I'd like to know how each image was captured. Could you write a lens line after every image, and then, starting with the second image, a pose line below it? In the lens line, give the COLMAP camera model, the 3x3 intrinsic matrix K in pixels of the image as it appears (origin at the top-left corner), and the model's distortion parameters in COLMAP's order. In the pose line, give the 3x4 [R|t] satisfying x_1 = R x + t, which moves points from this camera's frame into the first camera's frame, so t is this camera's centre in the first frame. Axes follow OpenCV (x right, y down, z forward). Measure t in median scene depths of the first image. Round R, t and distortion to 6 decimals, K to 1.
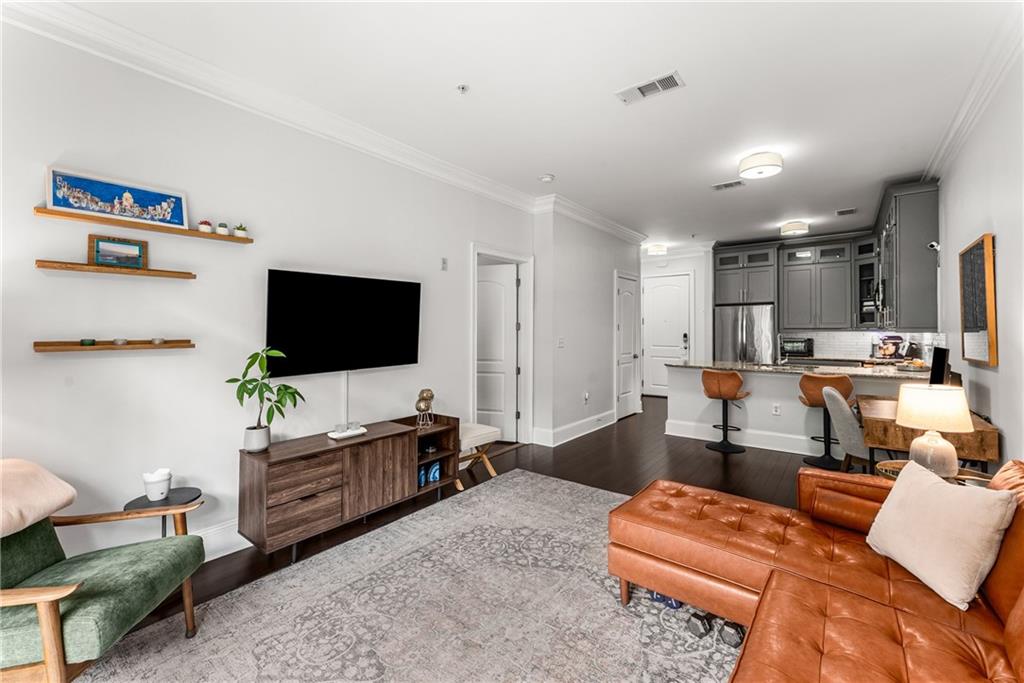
lens RADIAL K [[422.1, 0, 512.2], [0, 422.1, 337.5], [0, 0, 1]] dist [0.002756, 0.000080]
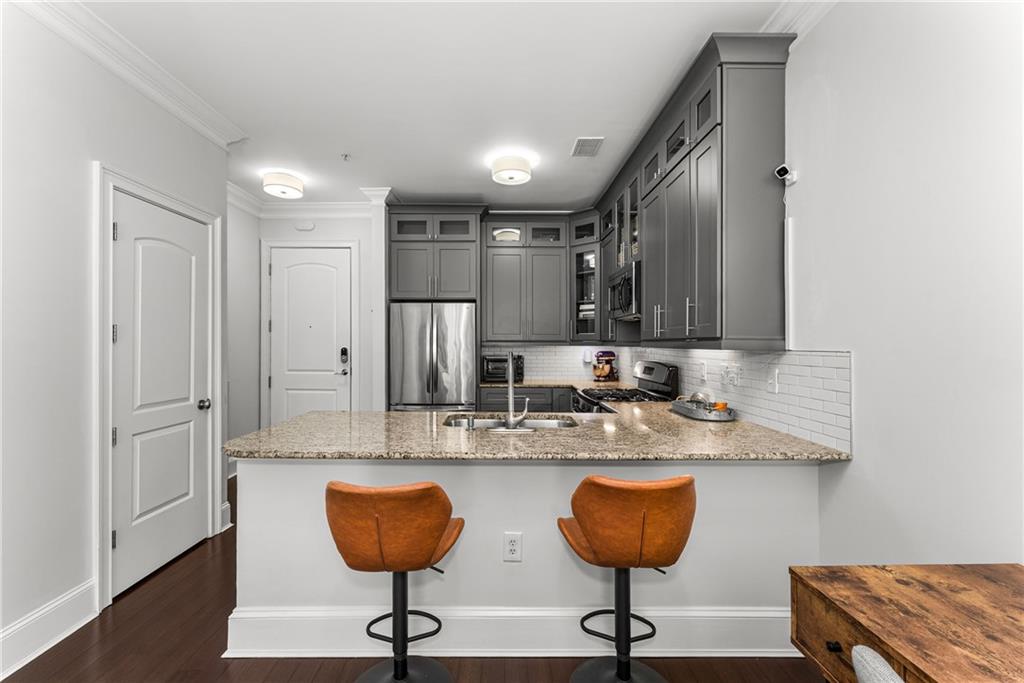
lens RADIAL K [[422.1, 0, 512.2], [0, 422.1, 337.5], [0, 0, 1]] dist [0.002756, 0.000080]
pose [[0.769082, 0.013073, 0.639016, 0.261596], [0.005319, 0.999625, -0.026852, -0.008655], [-0.639128, 0.024050, 0.768724, 0.489026]]
